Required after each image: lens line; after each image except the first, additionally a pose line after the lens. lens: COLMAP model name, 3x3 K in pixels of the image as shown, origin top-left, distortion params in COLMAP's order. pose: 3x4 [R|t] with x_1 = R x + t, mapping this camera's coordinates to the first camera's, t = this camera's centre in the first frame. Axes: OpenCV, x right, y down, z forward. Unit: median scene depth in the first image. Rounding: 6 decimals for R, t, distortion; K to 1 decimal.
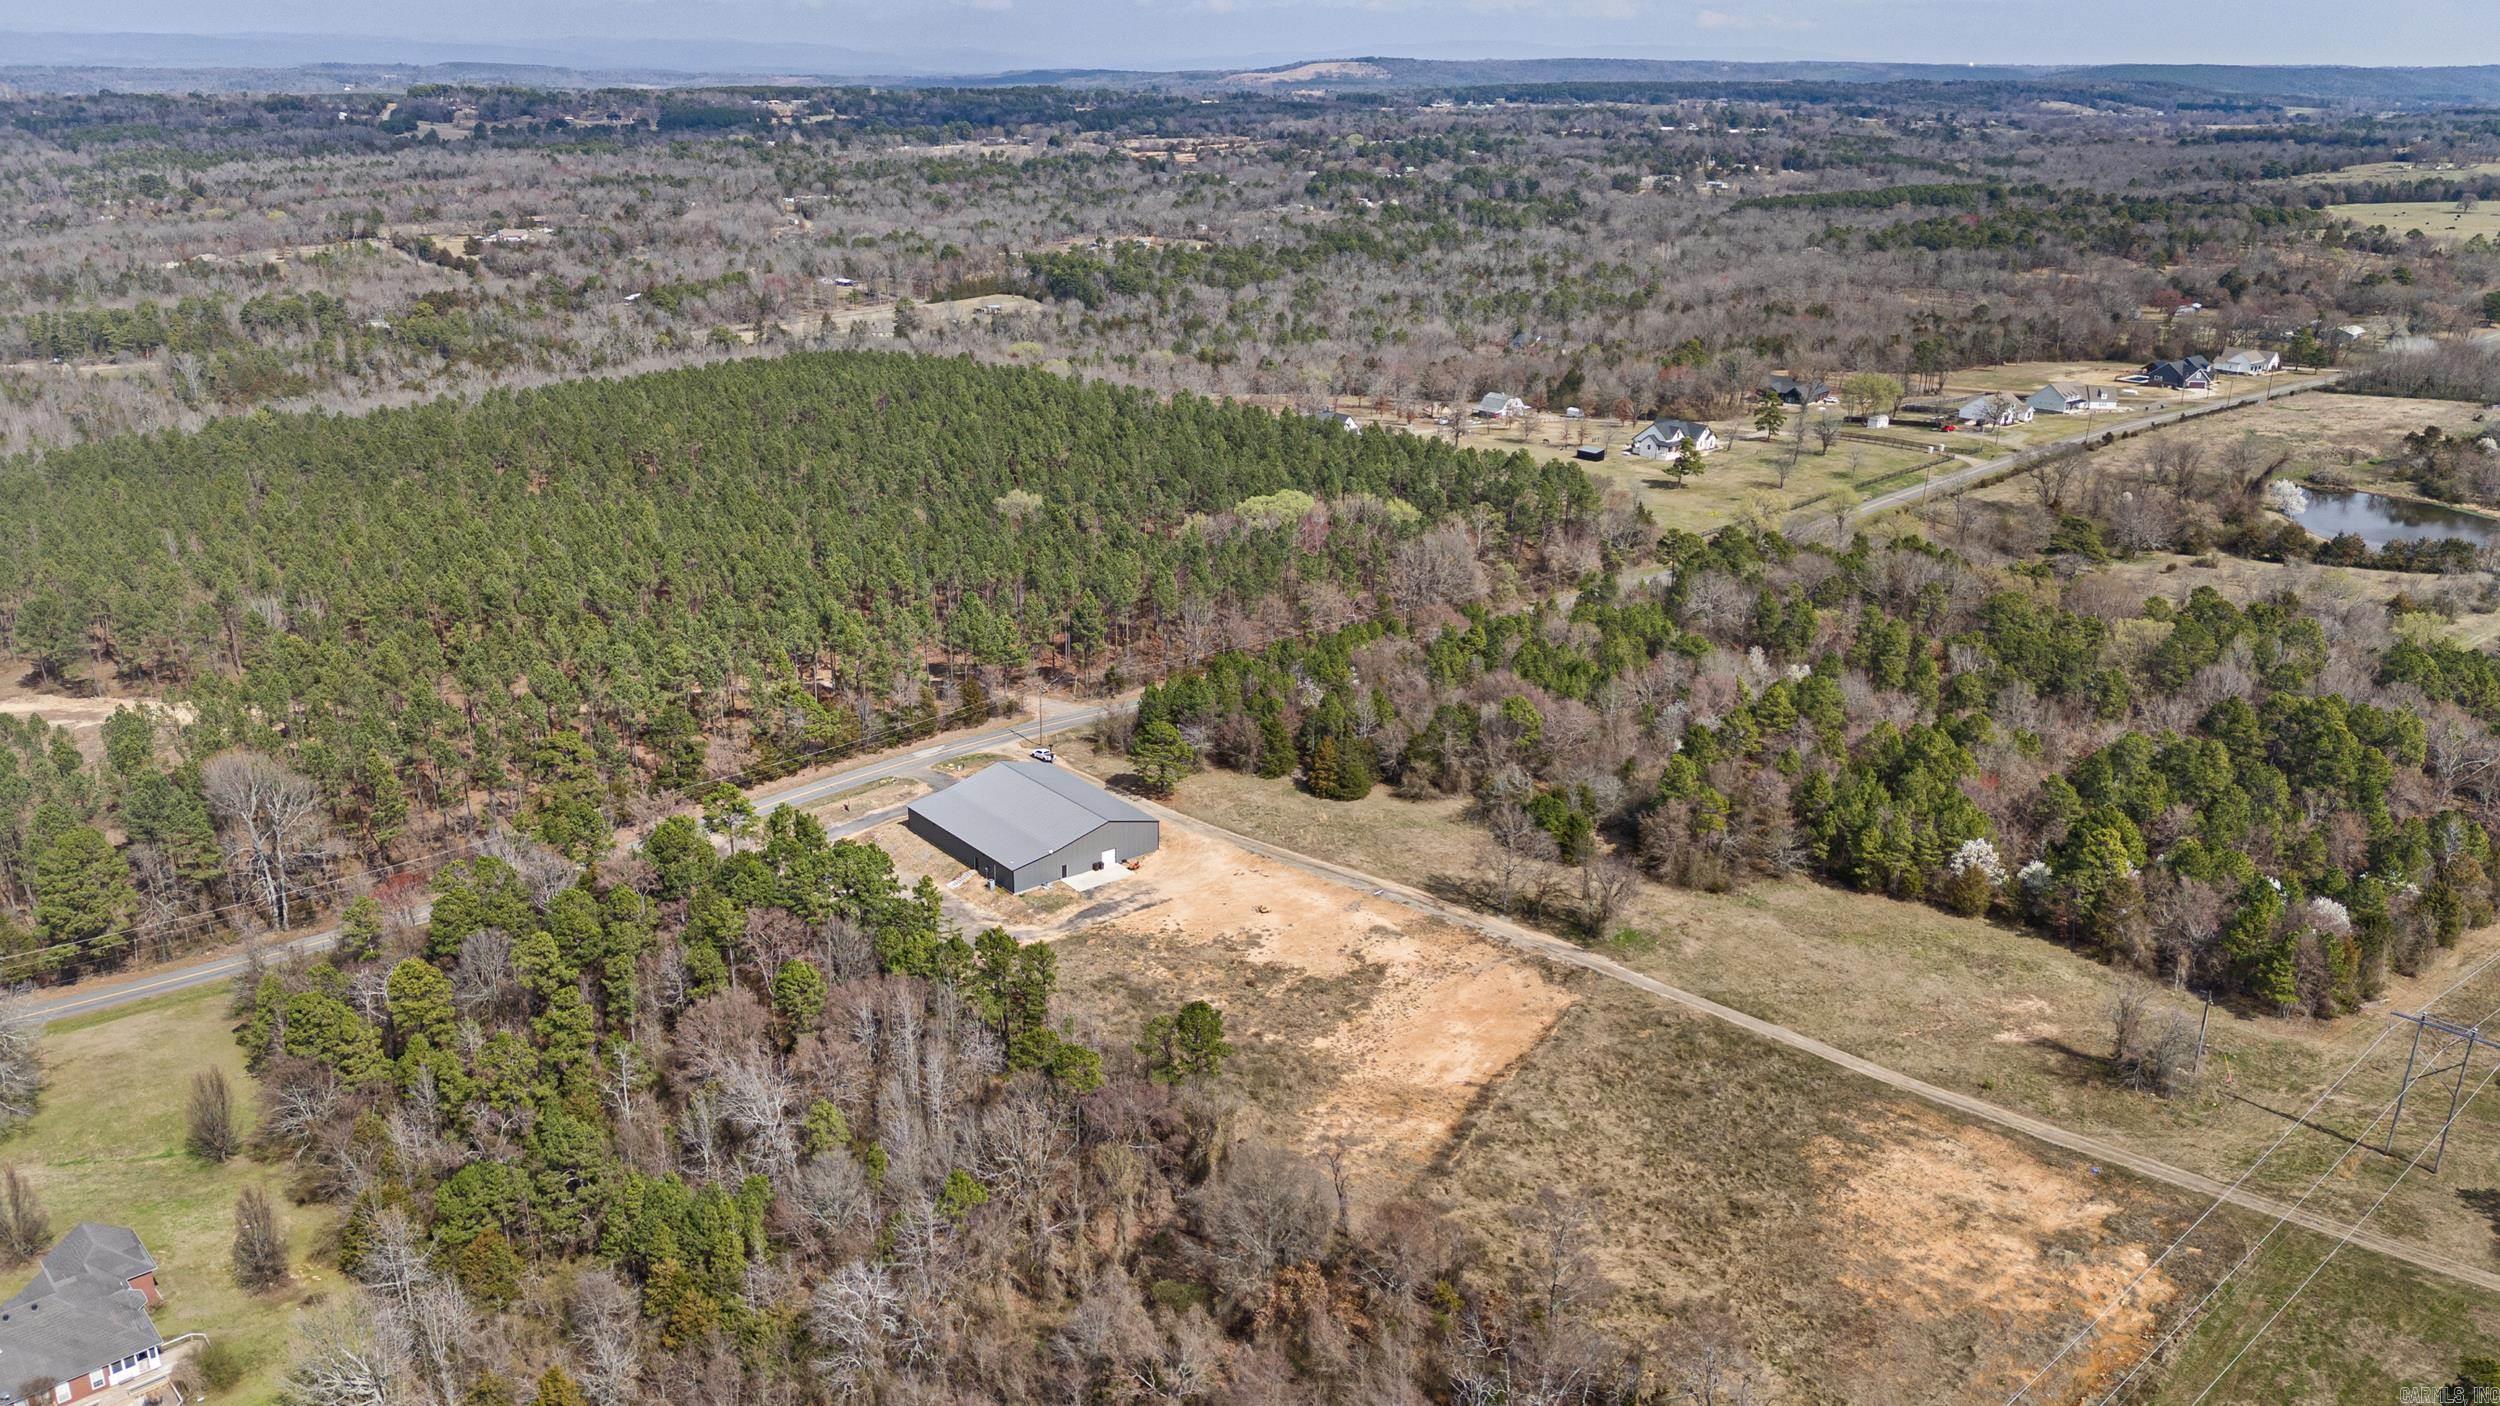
lens RADIAL K [[1845.9, 0, 1250.0], [0, 1845.9, 703.0], [0, 0, 1]] dist [0.064177, -0.080092]
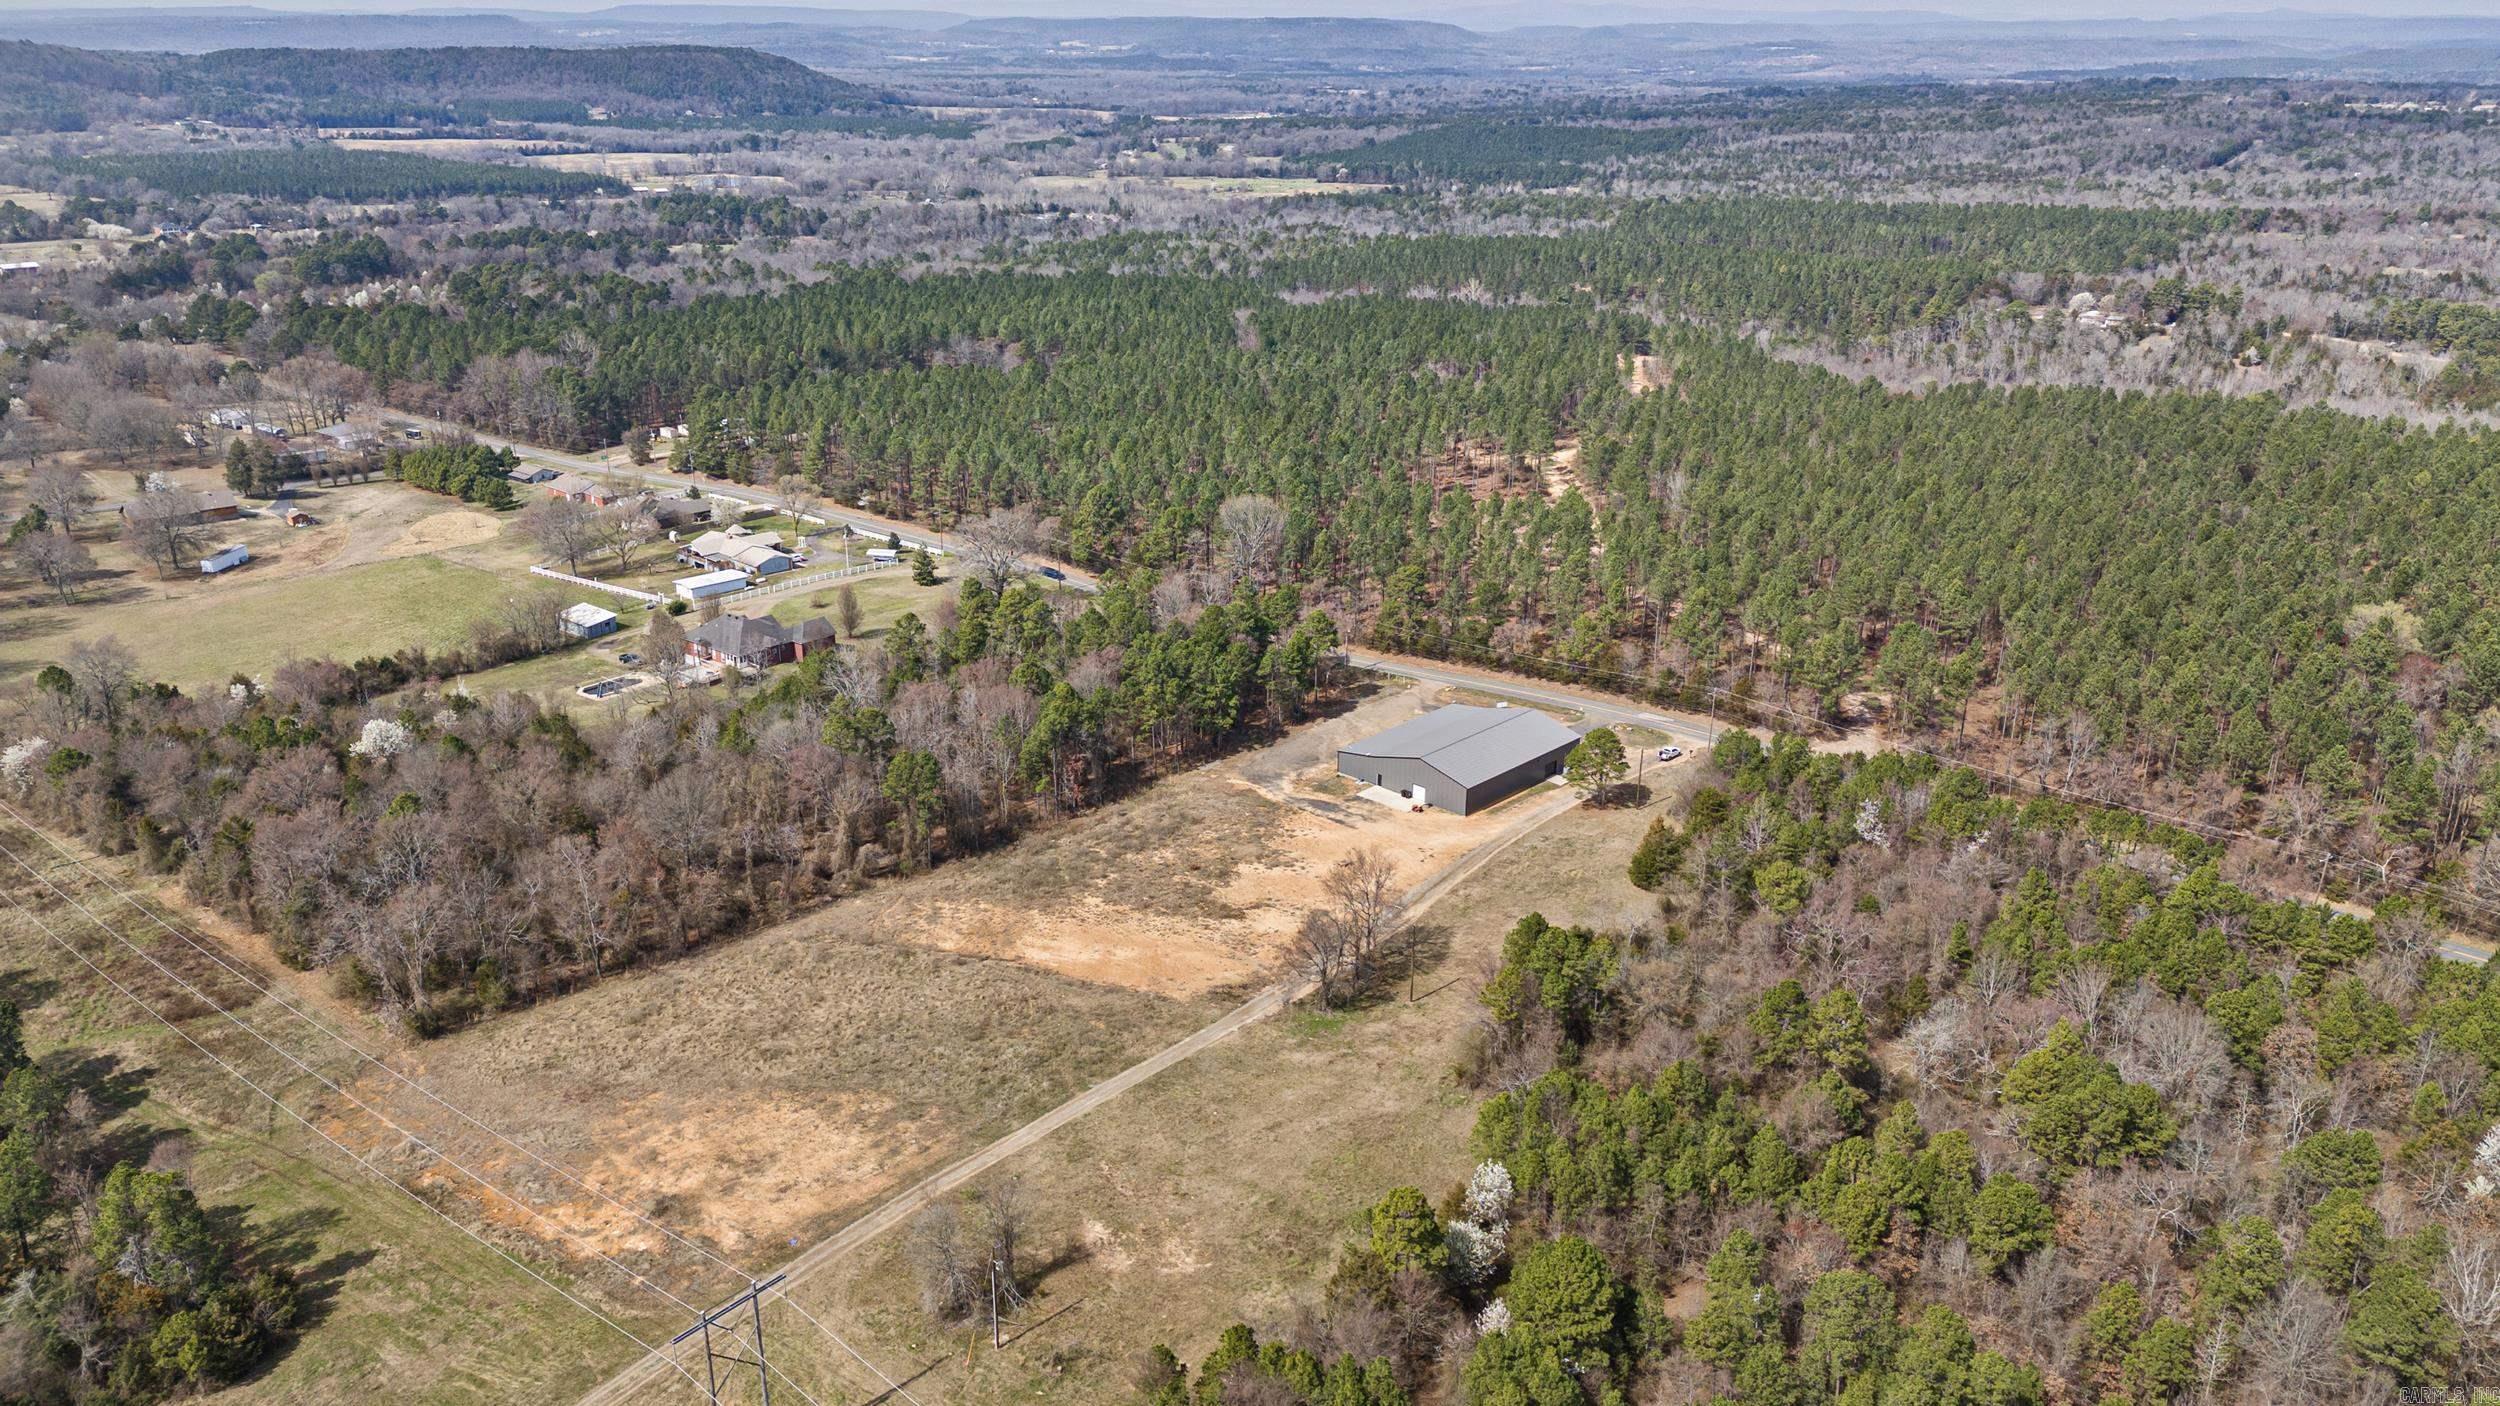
lens RADIAL K [[1845.9, 0, 1250.0], [0, 1845.9, 703.0], [0, 0, 1]] dist [0.064177, -0.080092]
pose [[0.144881, 0.329031, -0.933139, 1.080108], [-0.328770, 0.905514, 0.268245, -0.263005], [0.933231, 0.267924, 0.239367, 0.799895]]
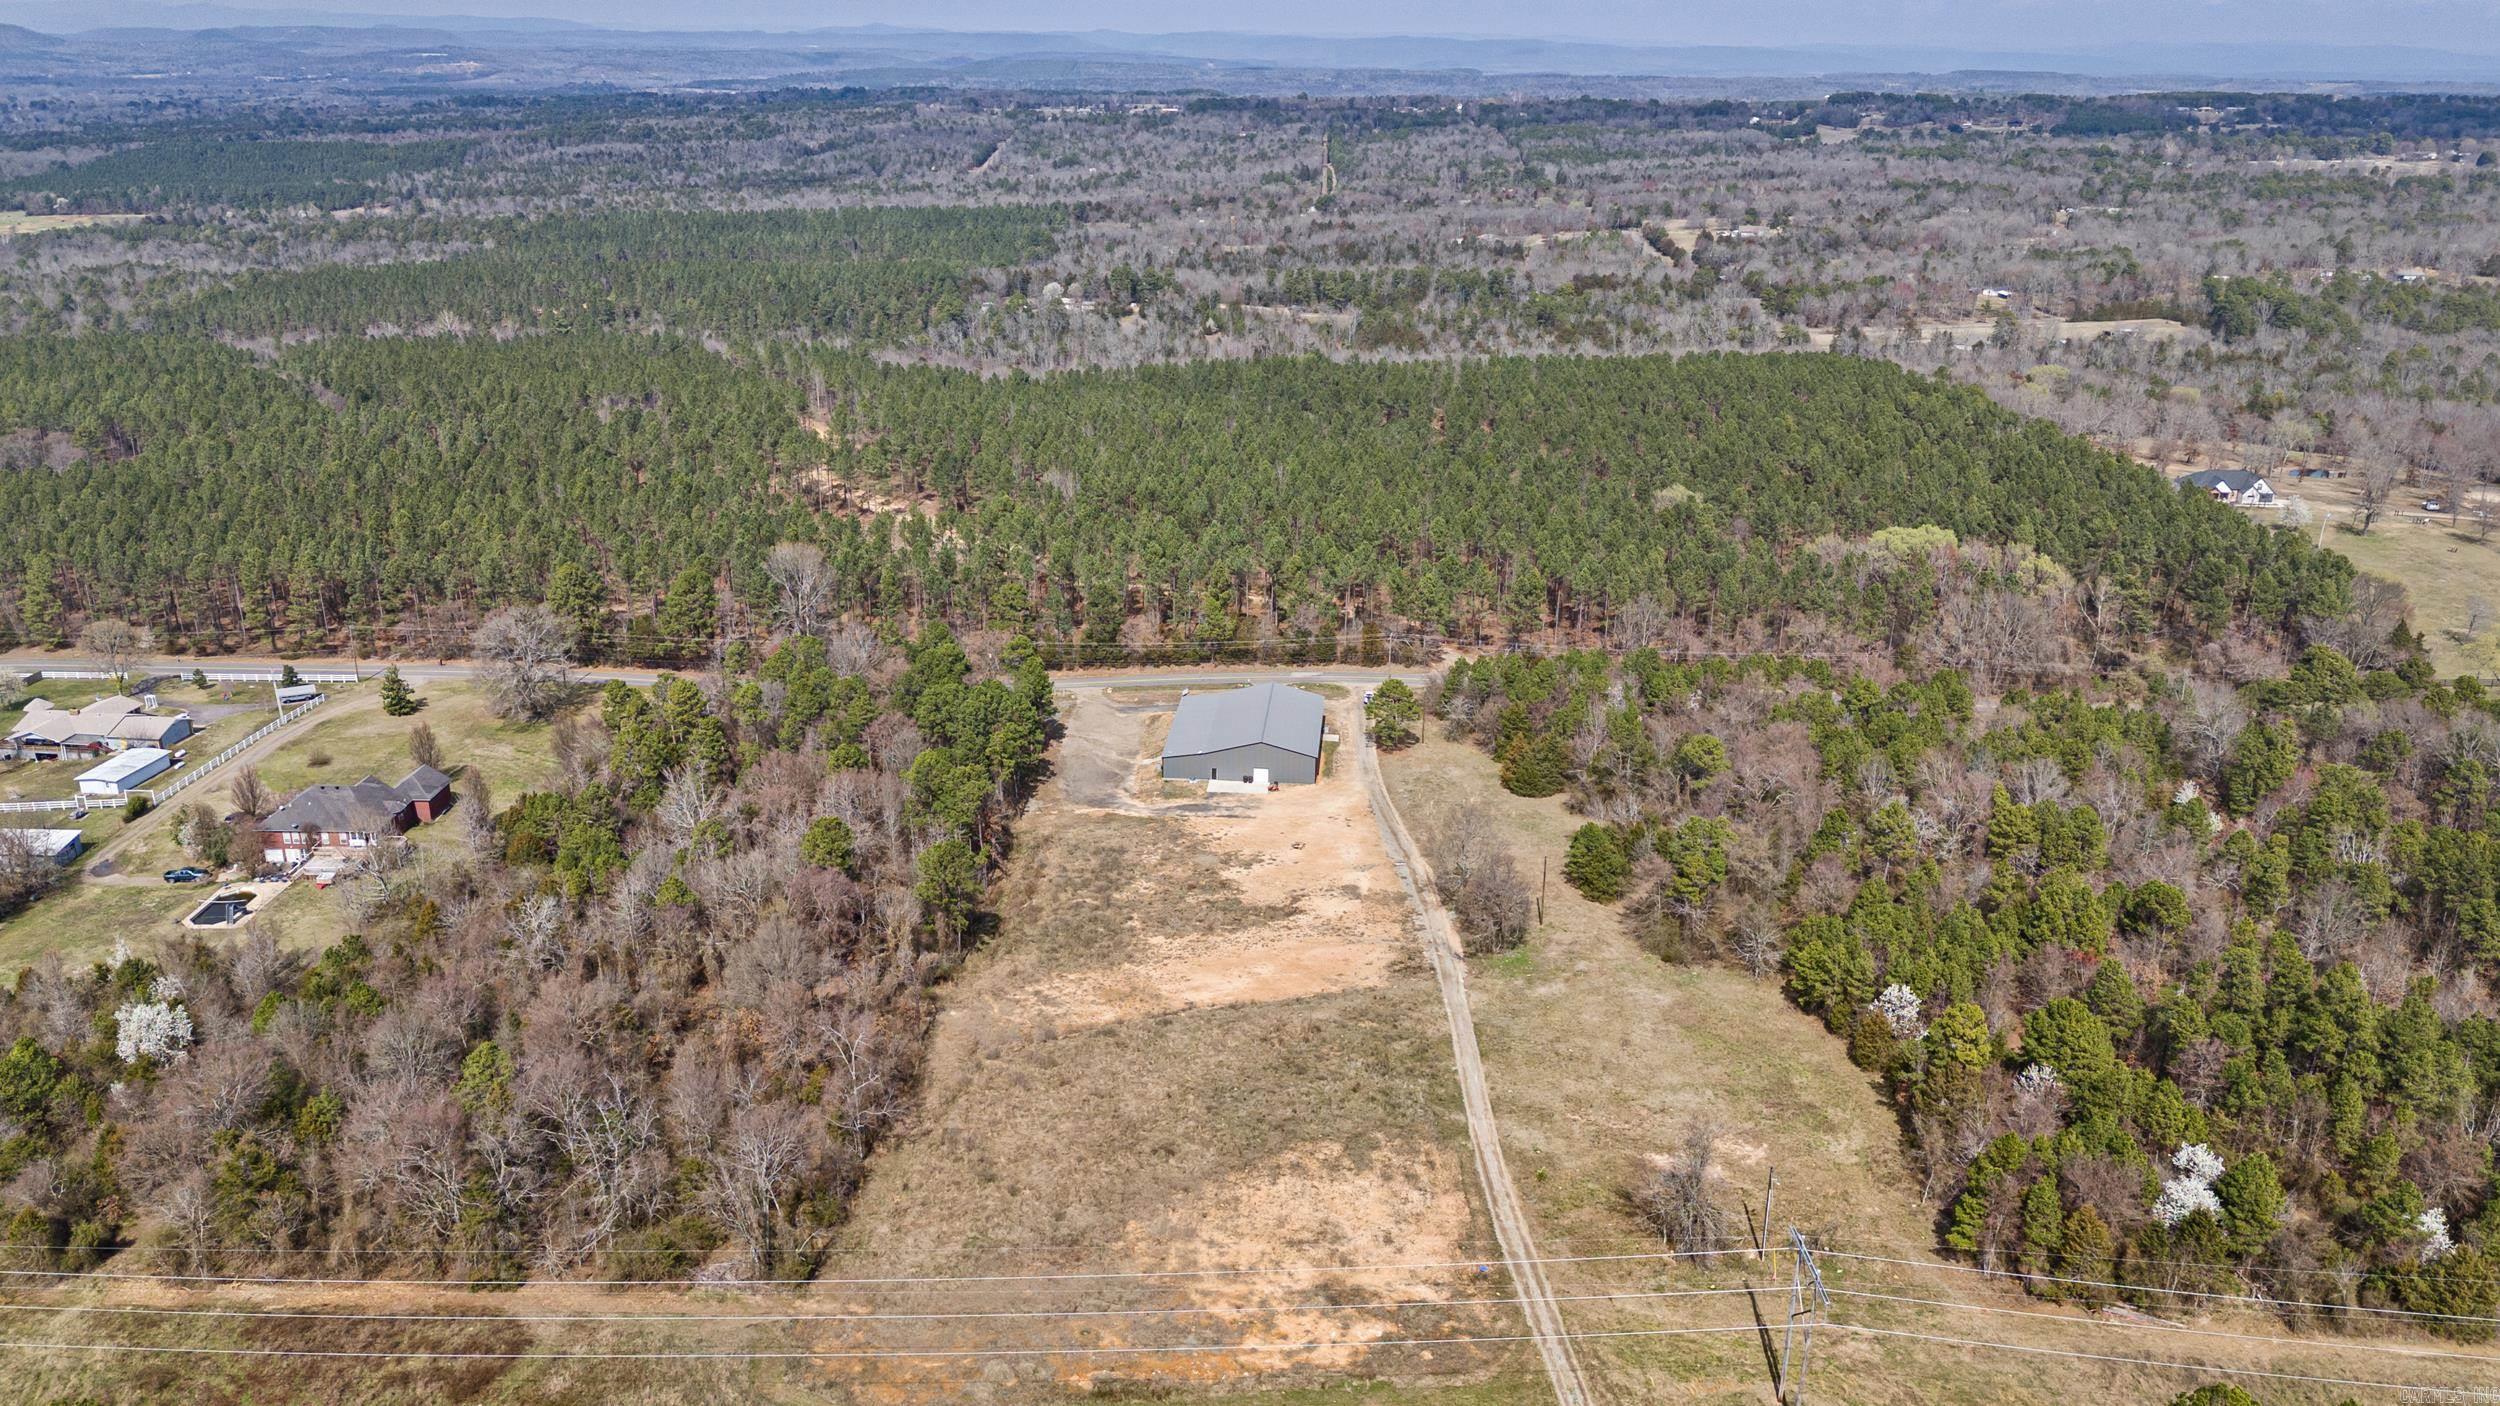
lens RADIAL K [[1845.9, 0, 1250.0], [0, 1845.9, 703.0], [0, 0, 1]] dist [0.064177, -0.080092]
pose [[0.729618, 0.224696, -0.645887, 0.779129], [-0.226534, 0.970567, 0.081747, -0.059537], [0.645244, 0.086672, 0.759044, 0.180519]]
